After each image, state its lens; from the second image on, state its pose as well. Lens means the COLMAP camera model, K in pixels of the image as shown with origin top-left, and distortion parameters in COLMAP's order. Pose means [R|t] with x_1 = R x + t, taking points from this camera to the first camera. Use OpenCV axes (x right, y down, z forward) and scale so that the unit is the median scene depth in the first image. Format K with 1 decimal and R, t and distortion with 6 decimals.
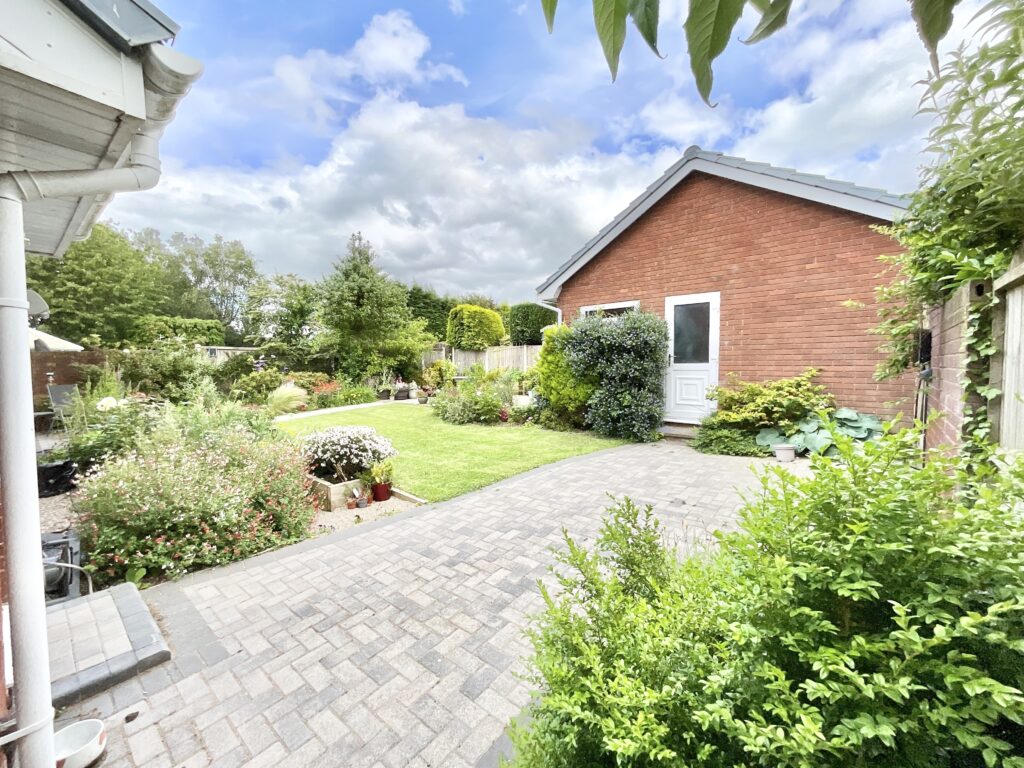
lens RADIAL K [[410.8, 0, 510.3], [0, 410.8, 384.7], [0, 0, 1]] dist [-0.002905, -0.000766]
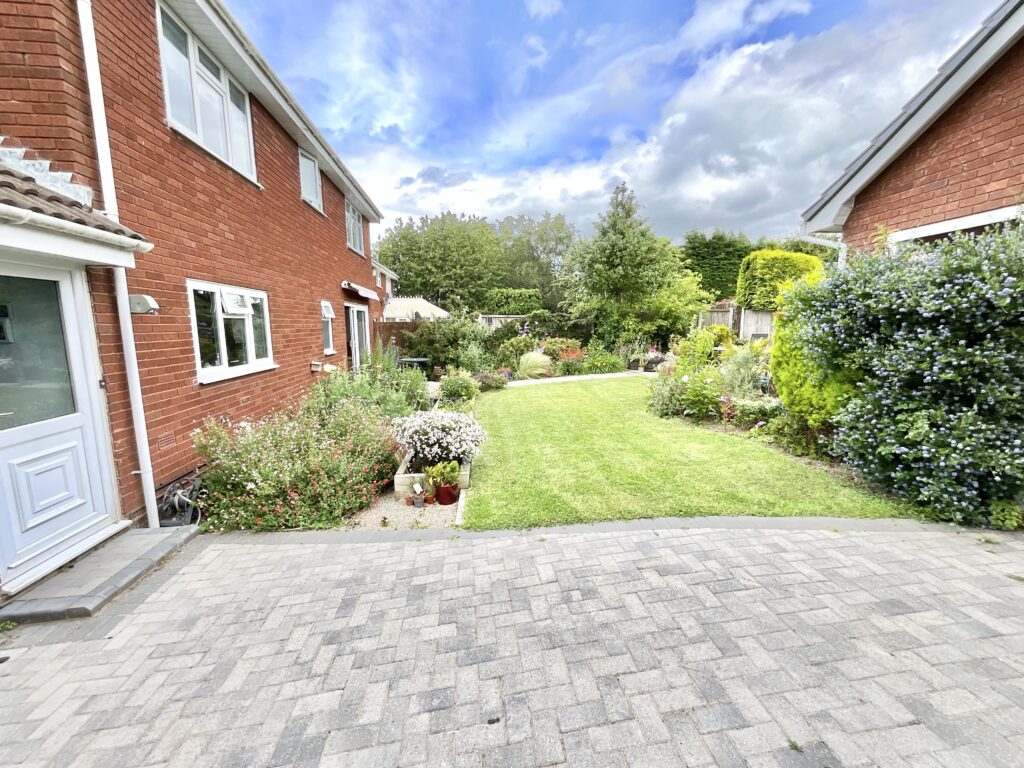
lens RADIAL K [[410.8, 0, 516.9], [0, 410.8, 384.9], [0, 0, 1]] dist [-0.002905, -0.000766]
pose [[0.727679, 0.097331, -0.678977, 0.141749], [-0.029920, 0.993443, 0.110344, -0.026921], [0.685265, -0.059980, 0.725820, 0.187326]]
